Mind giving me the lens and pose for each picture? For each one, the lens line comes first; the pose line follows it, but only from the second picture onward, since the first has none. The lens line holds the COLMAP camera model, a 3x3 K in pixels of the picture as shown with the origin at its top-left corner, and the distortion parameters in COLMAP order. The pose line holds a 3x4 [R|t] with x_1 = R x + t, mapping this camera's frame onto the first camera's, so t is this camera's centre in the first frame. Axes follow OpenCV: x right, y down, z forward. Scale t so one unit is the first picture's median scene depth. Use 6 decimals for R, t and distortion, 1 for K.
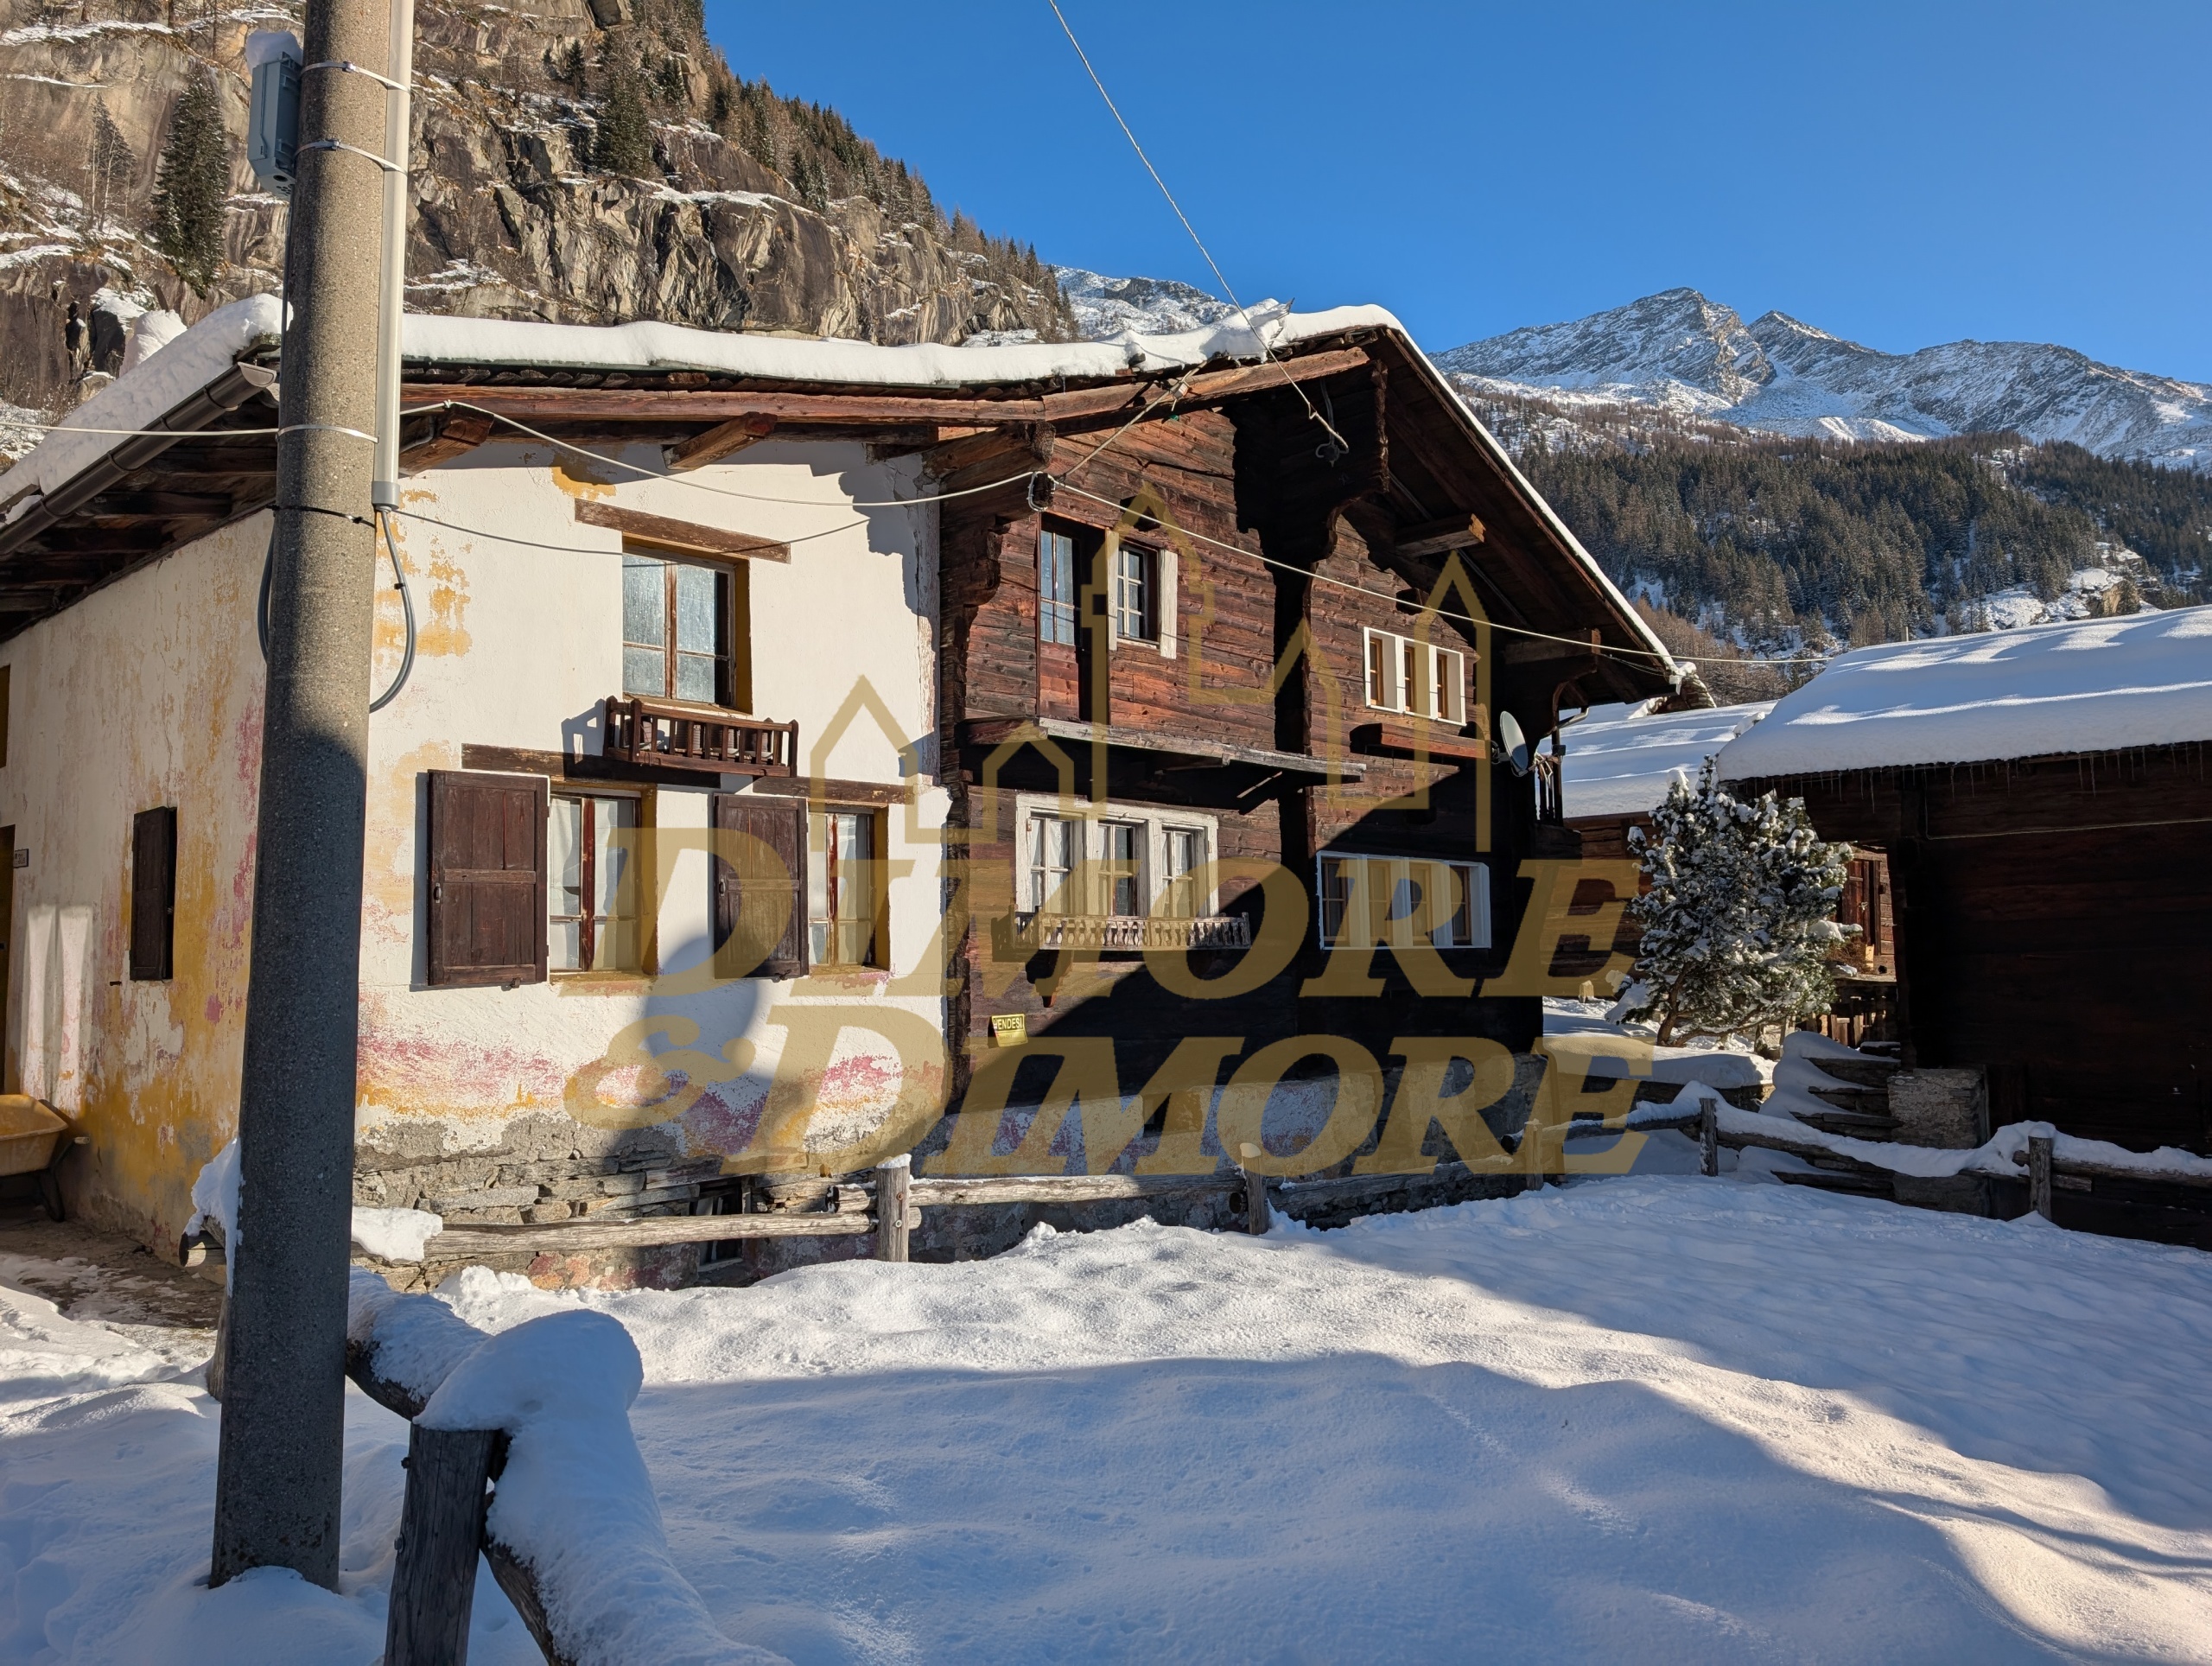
lens RADIAL K [[1541.3, 0, 1104.6], [0, 1541.3, 831.5], [0, 0, 1]] dist [0.012883, -0.004341]
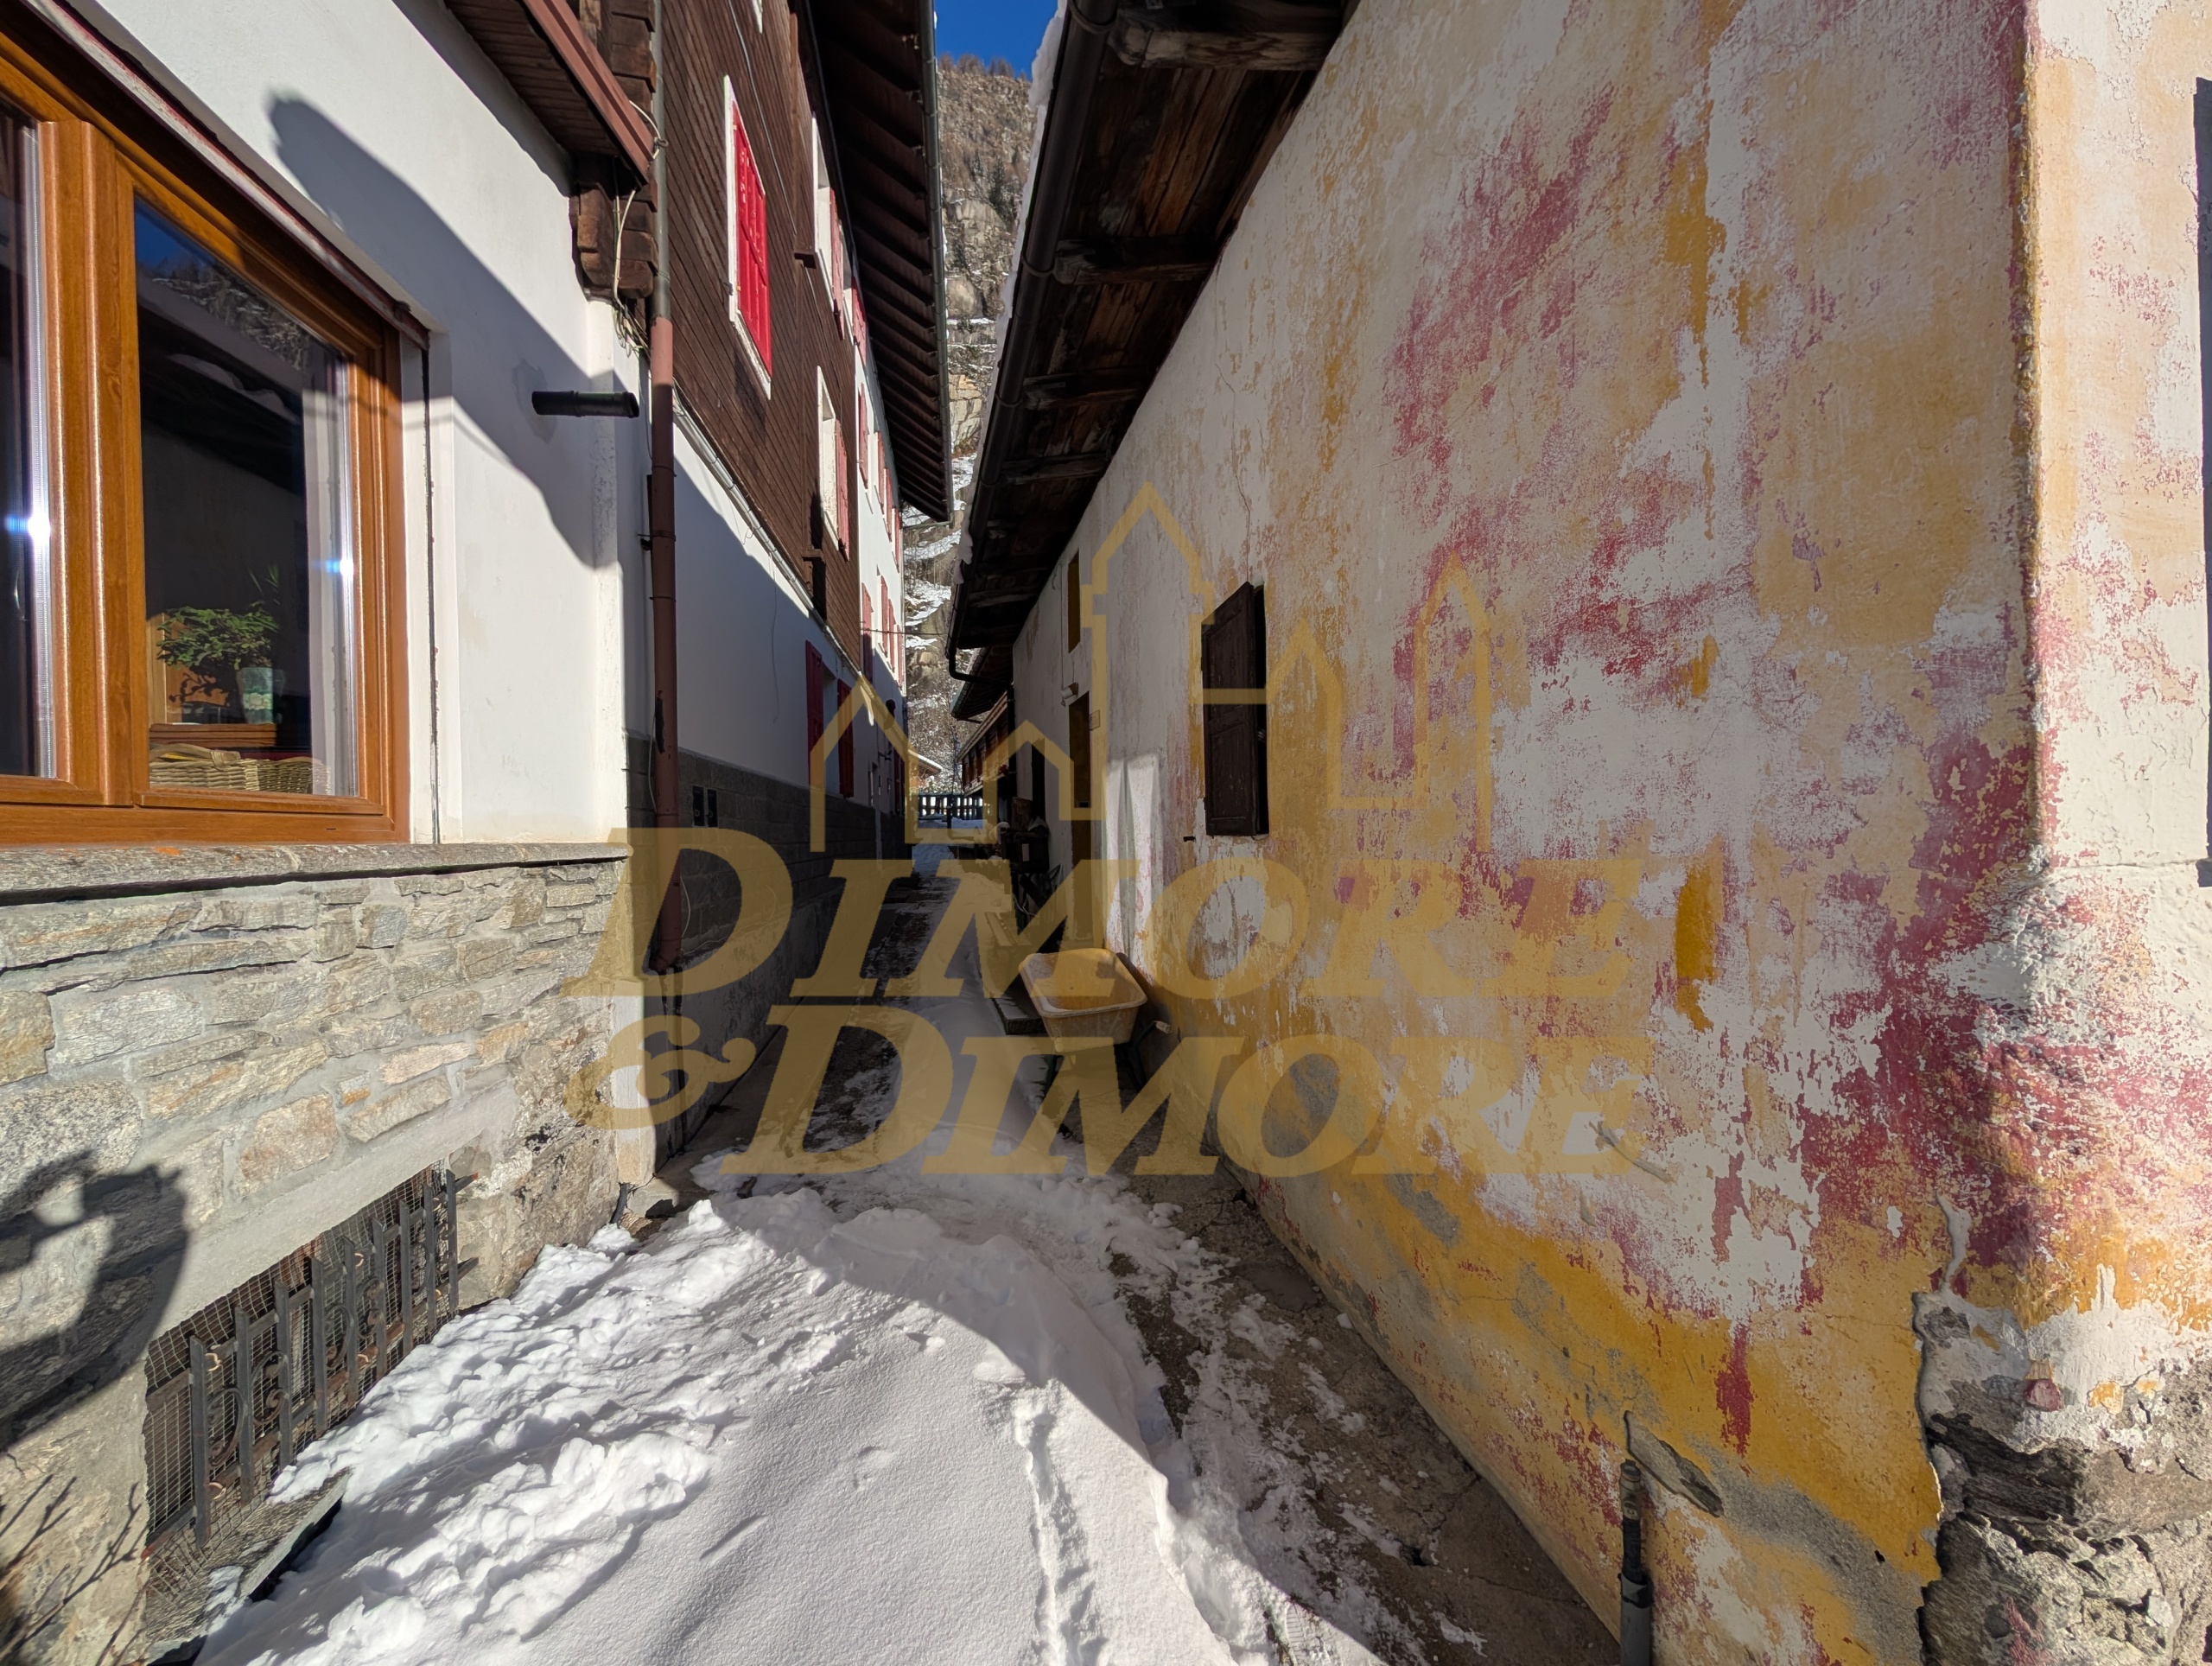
lens RADIAL K [[838.0, 0, 1105.9], [0, 838.0, 830.6], [0, 0, 1]] dist [0.002788, 0.000029]
pose [[0.816020, 0.004201, -0.578008, -0.420033], [0.046711, 0.996224, 0.073187, 0.059551], [0.576133, -0.086721, 0.812742, 0.617954]]
